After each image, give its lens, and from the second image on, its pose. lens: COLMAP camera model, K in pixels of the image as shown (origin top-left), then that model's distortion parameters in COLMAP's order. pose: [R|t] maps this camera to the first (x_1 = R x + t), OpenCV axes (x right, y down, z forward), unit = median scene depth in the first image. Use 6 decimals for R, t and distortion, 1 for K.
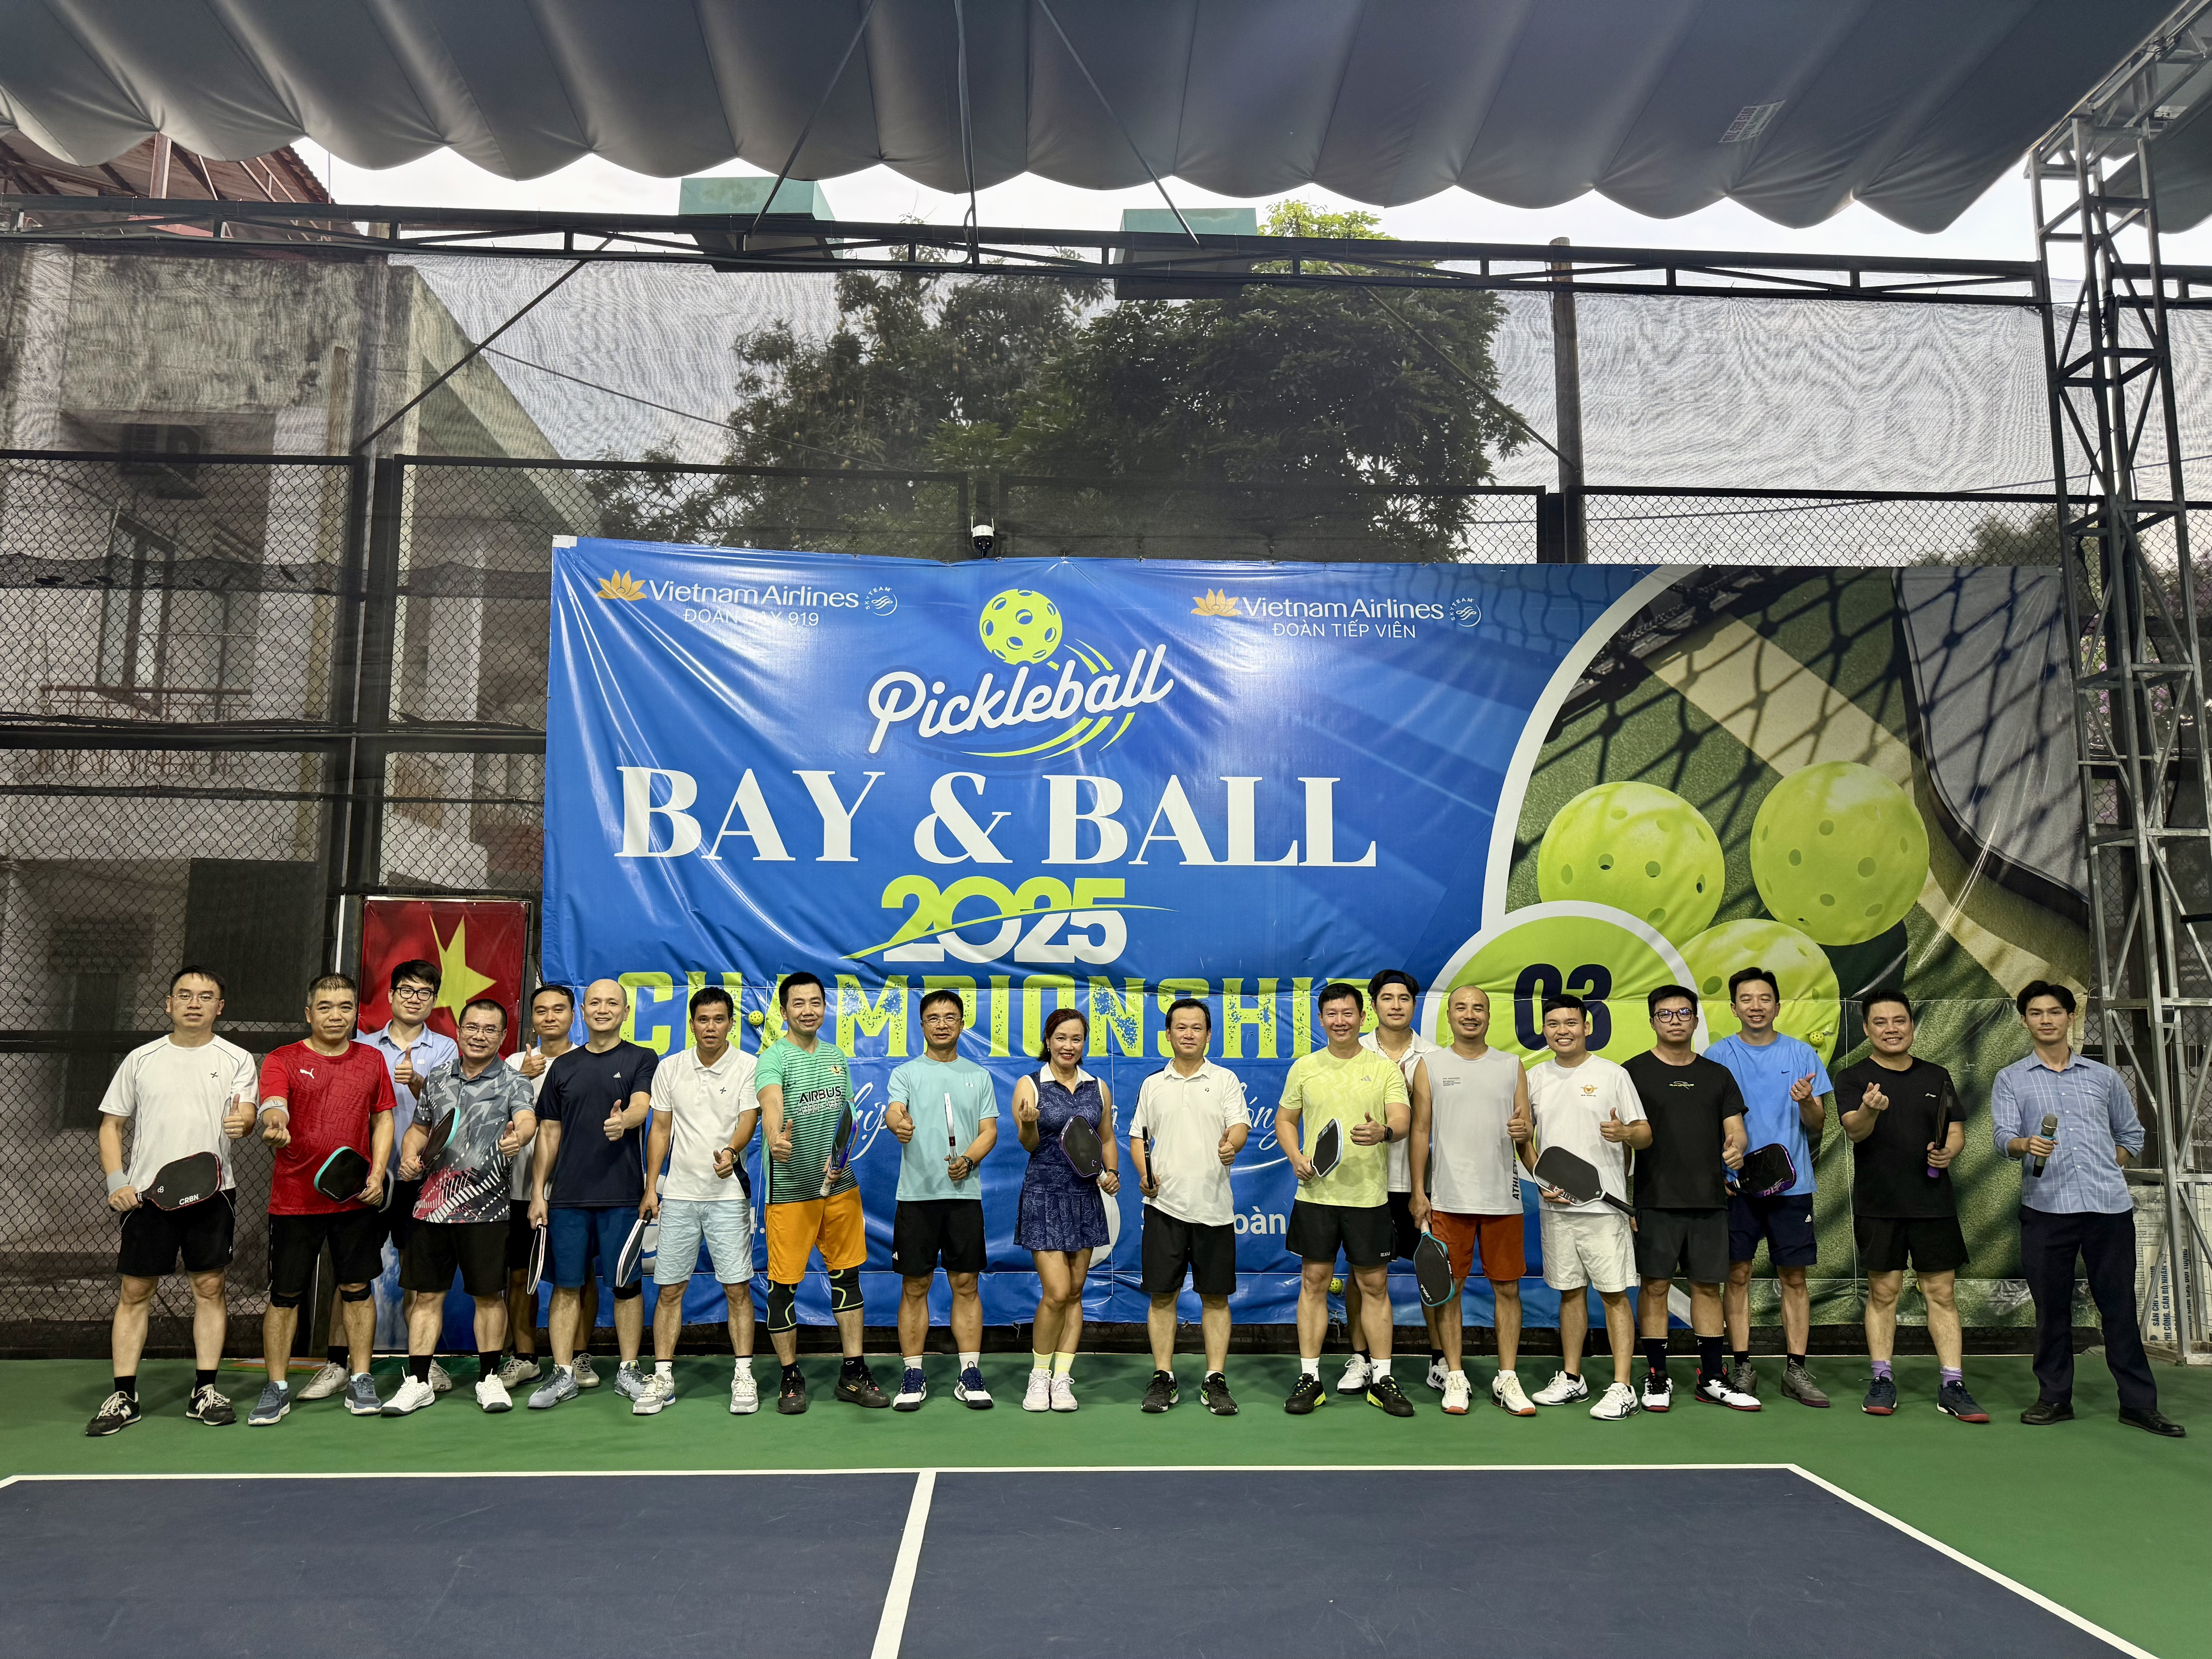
lens RADIAL K [[1581.6, 0, 1102.9], [0, 1581.6, 818.8], [0, 0, 1]] dist [0.099568, -0.121834]
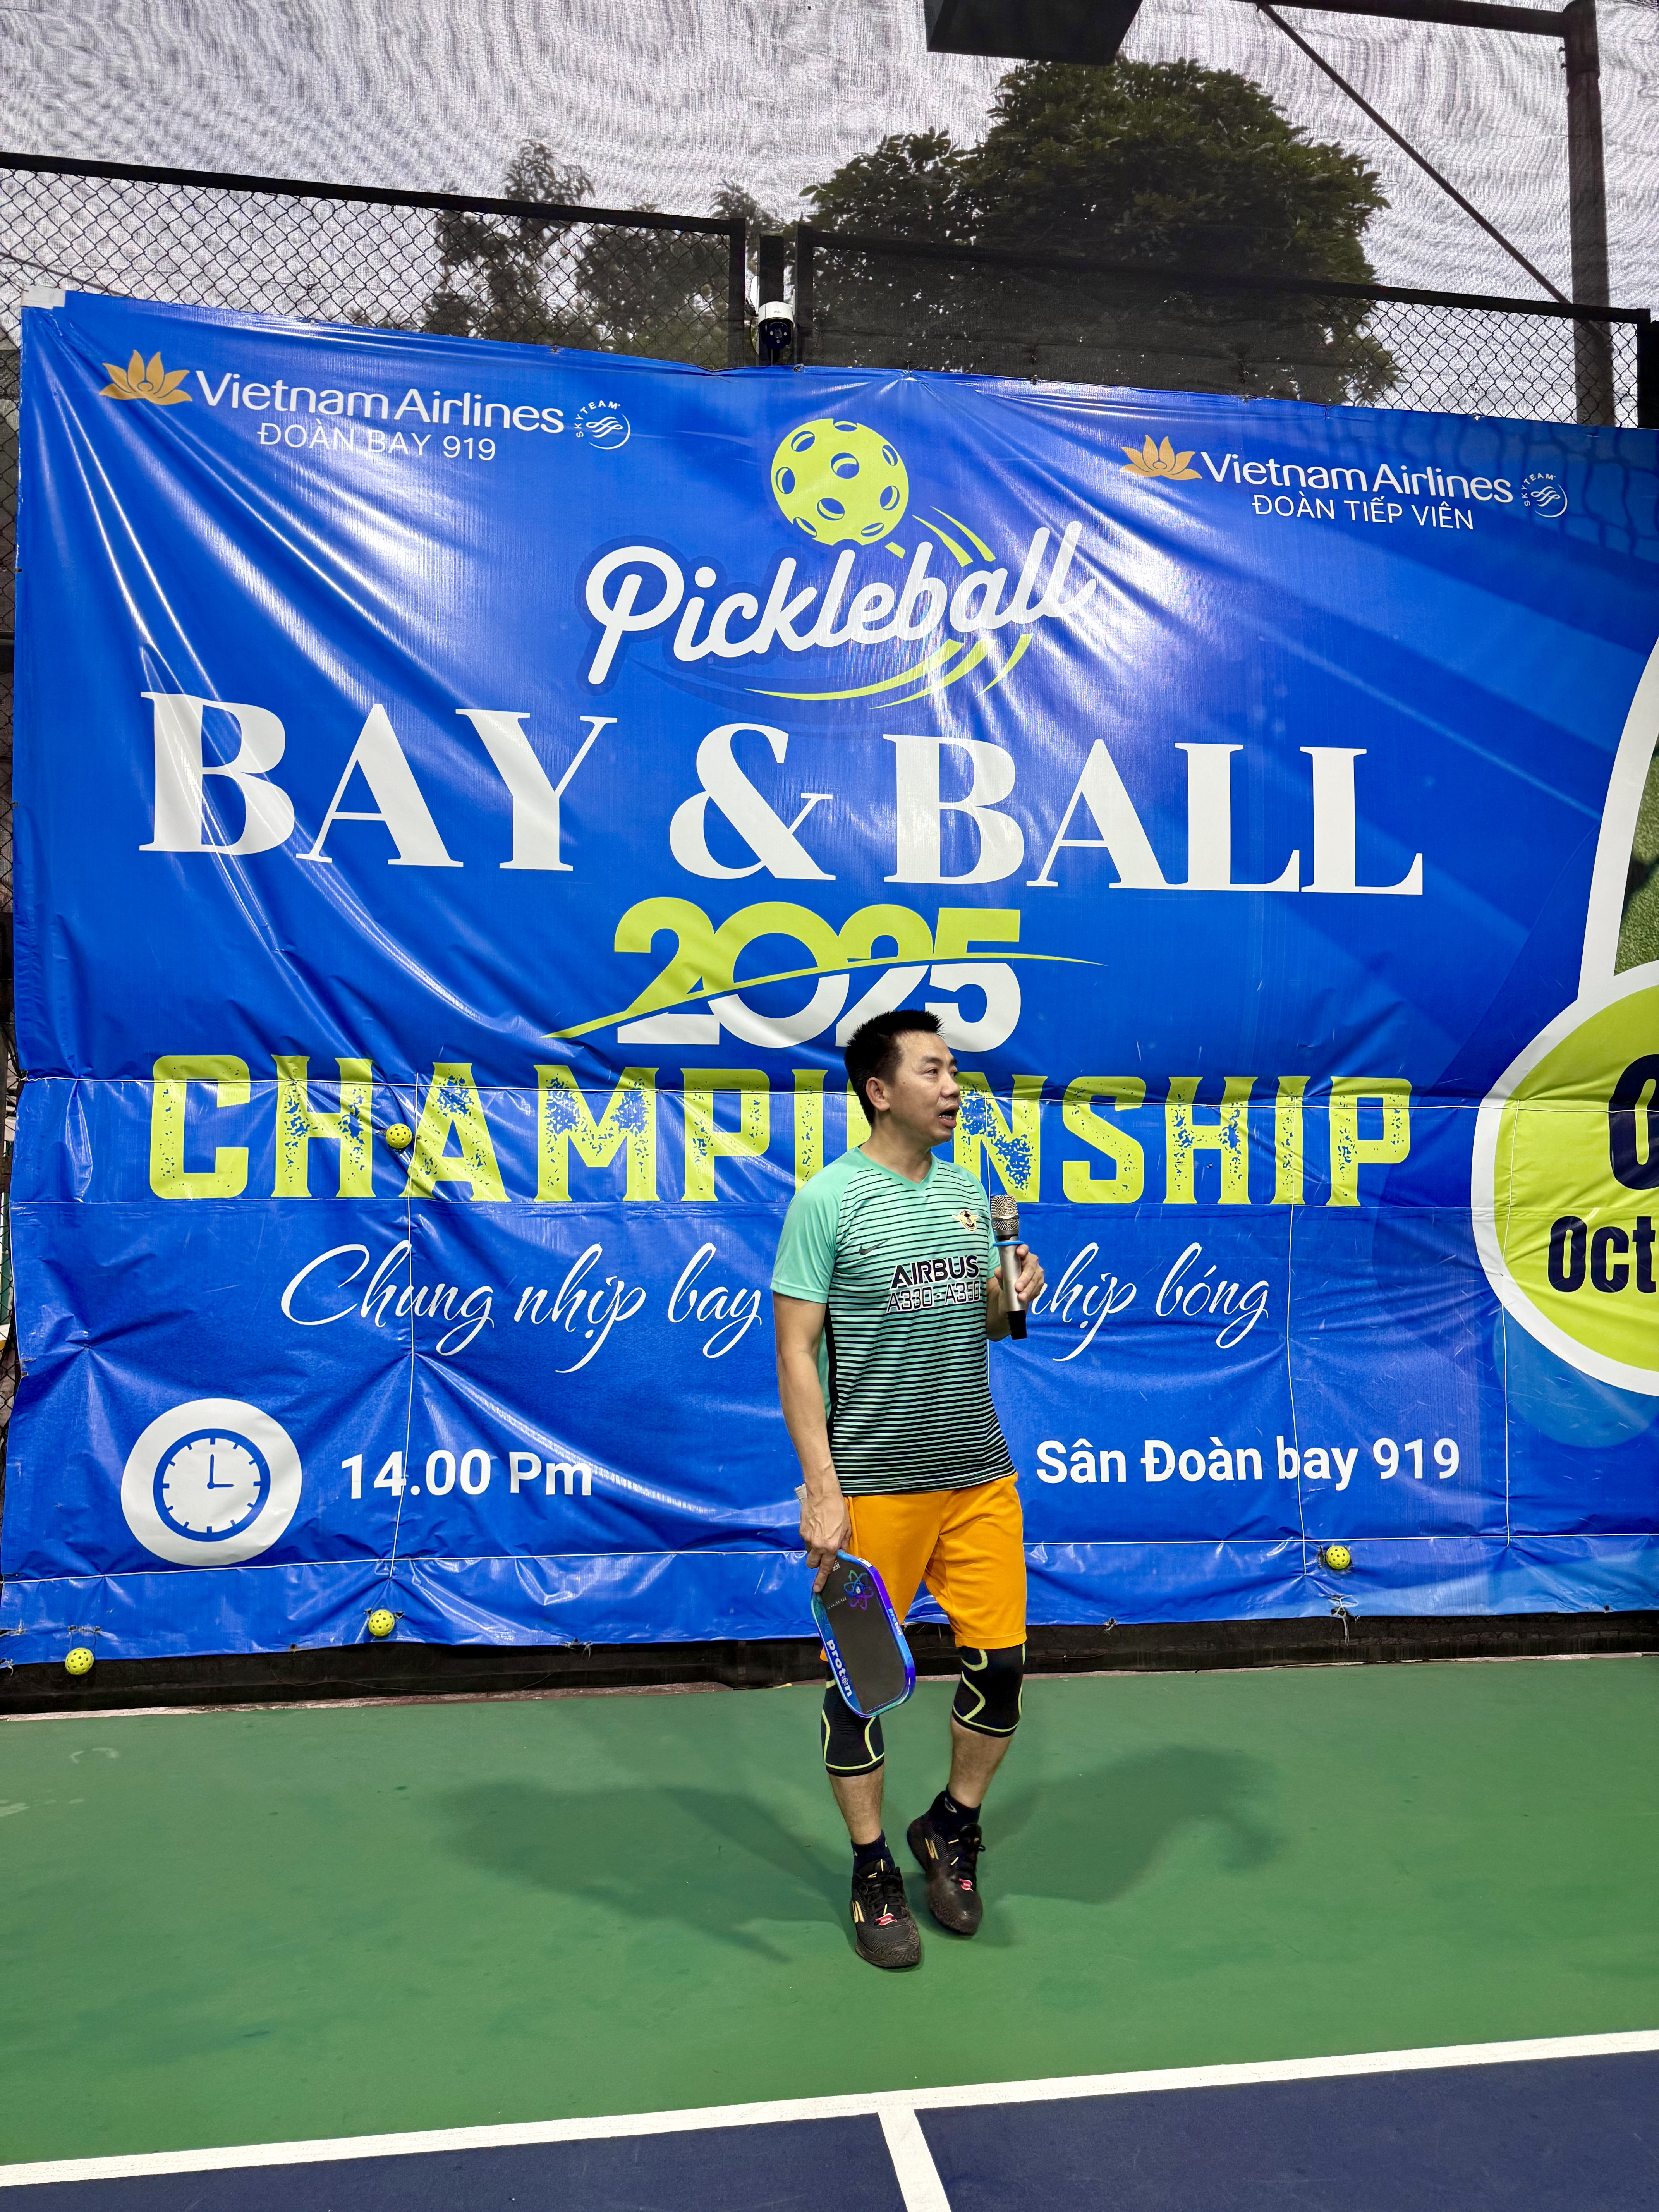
lens RADIAL K [[1581.6, 0, 838.4], [0, 1581.6, 1111.9], [0, 0, 1]] dist [0.099568, -0.121834]
pose [[0.995207, 0.003930, 0.097715, -0.111005], [-0.011613, 0.996871, 0.078187, 0.066632], [-0.097102, -0.078947, 0.992138, 0.391263]]
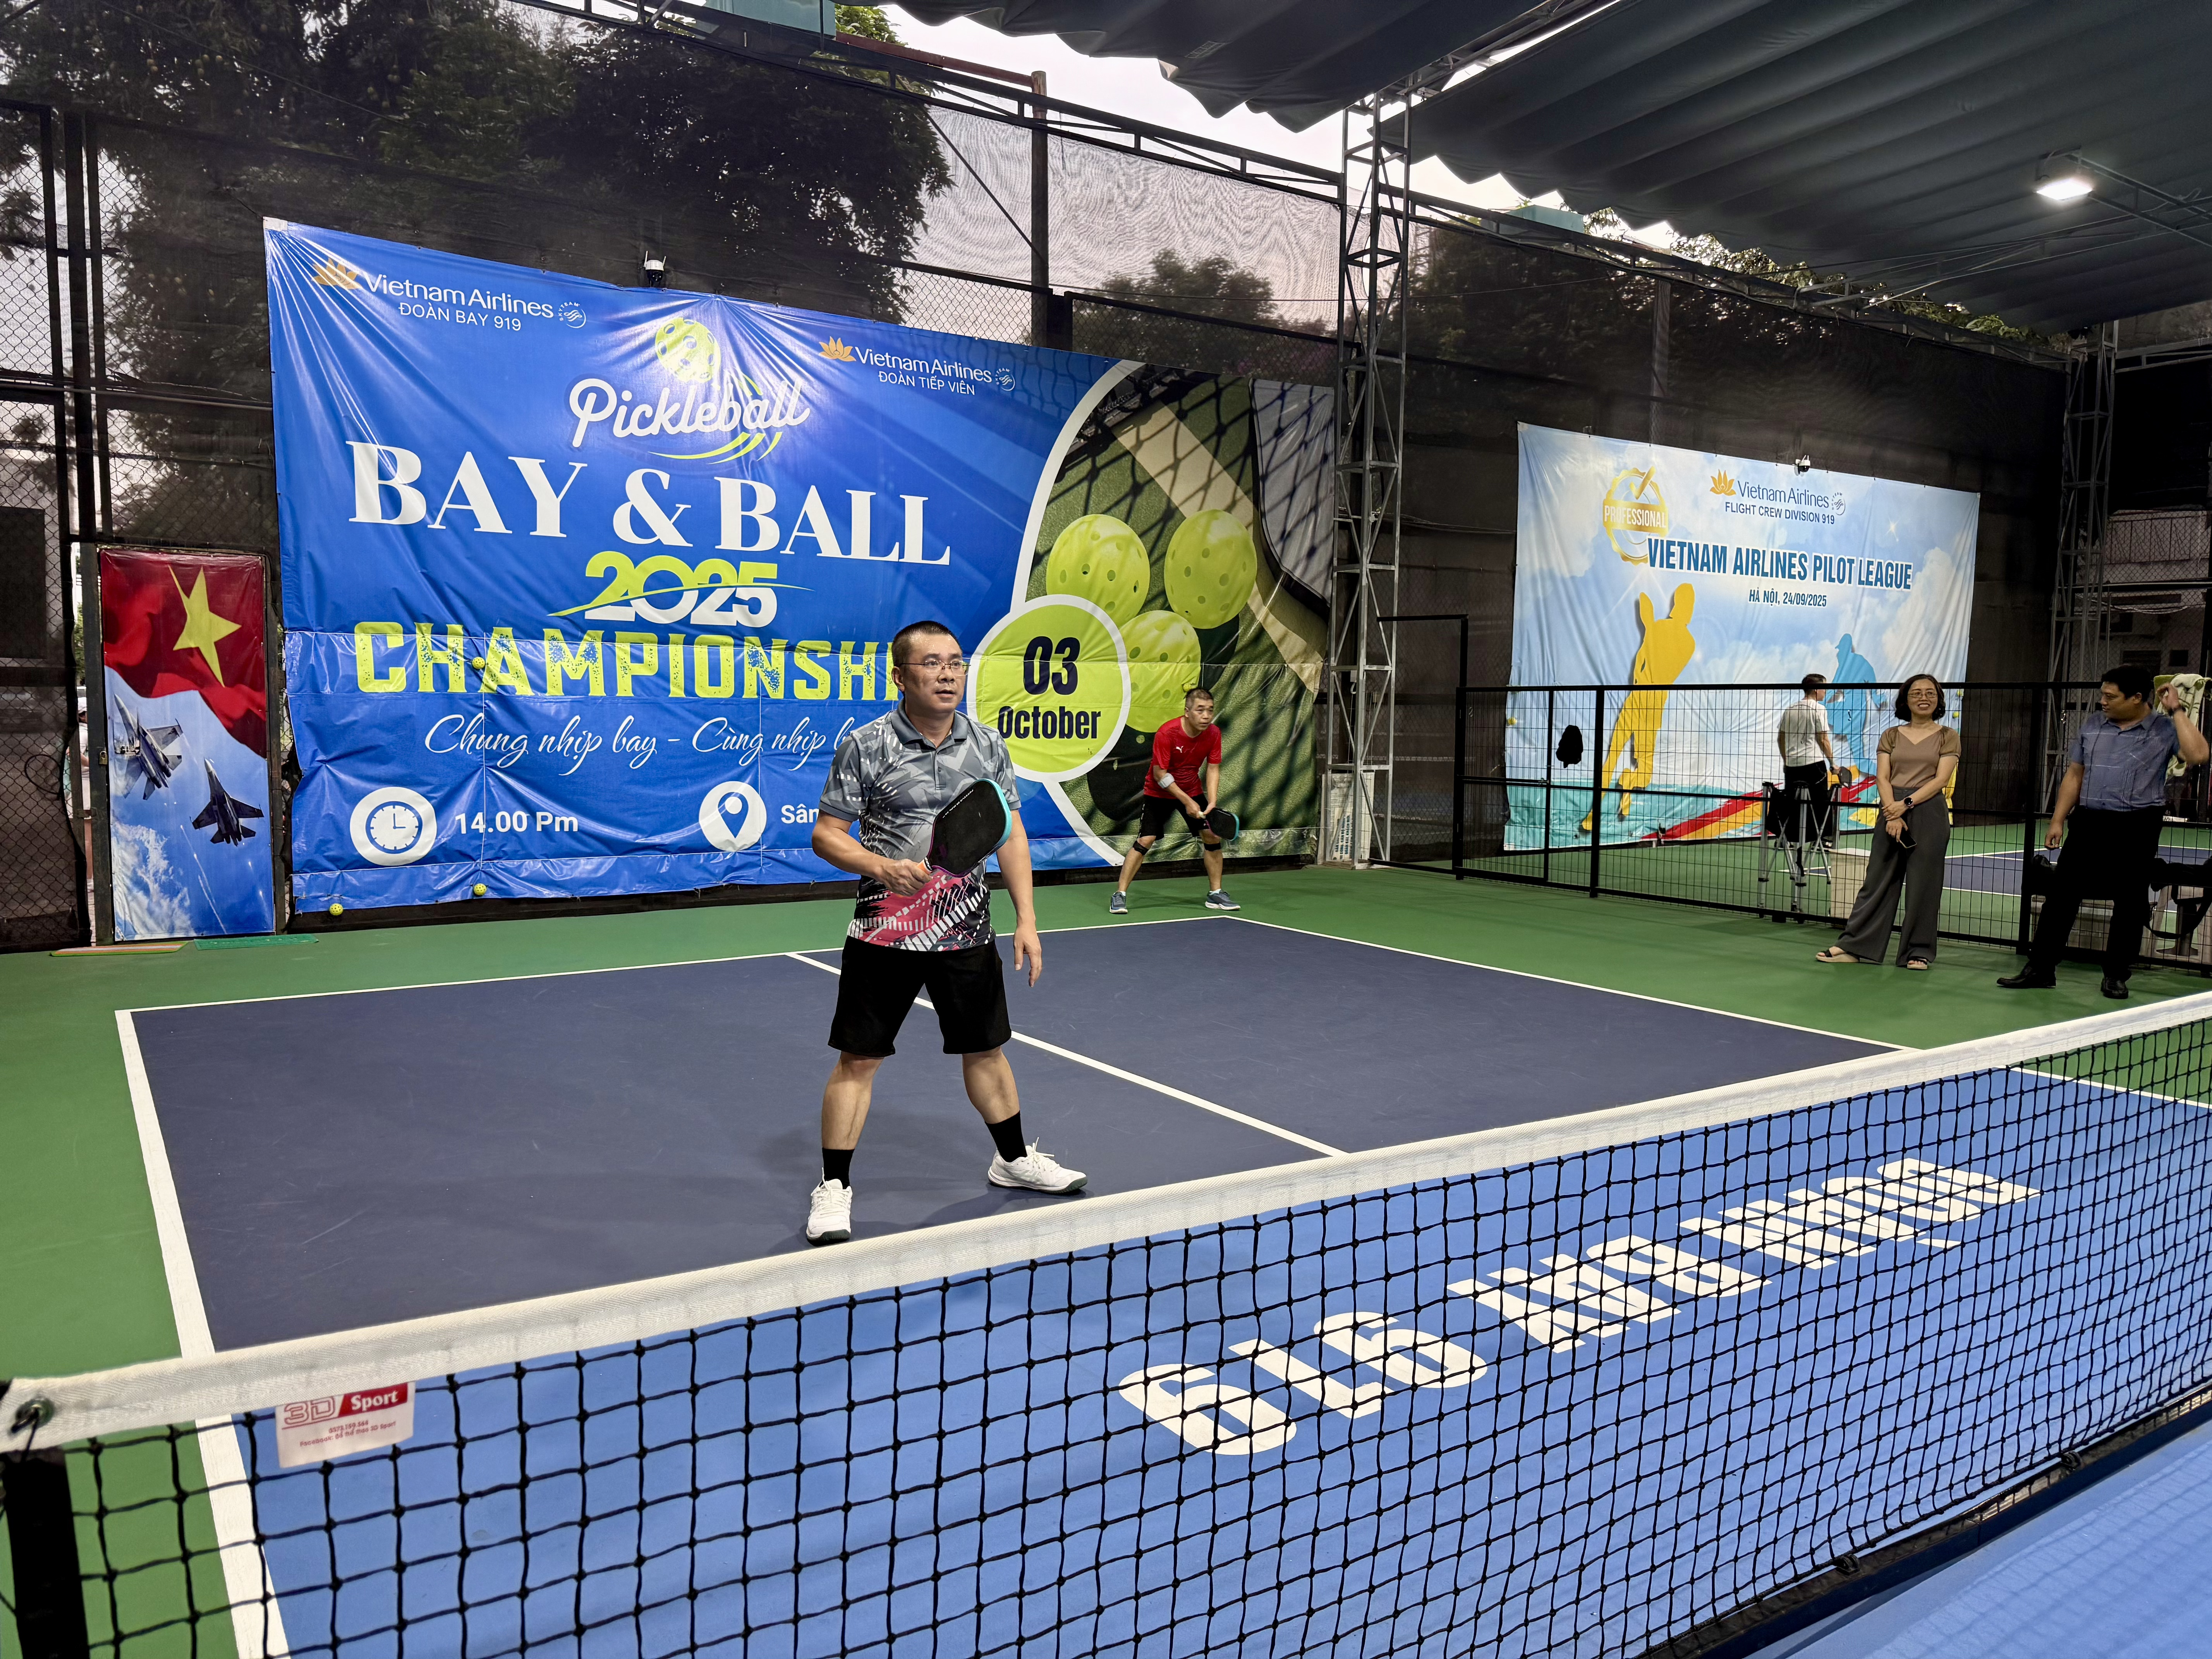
lens RADIAL K [[1581.6, 0, 1123.6], [0, 1581.6, 823.2], [0, 0, 1]] dist [0.099568, -0.121834]
pose [[0.853936, -0.035004, 0.519199, -0.426744], [-0.084512, 0.975161, 0.204742, -0.047045], [-0.513469, -0.218715, 0.829767, -0.292778]]
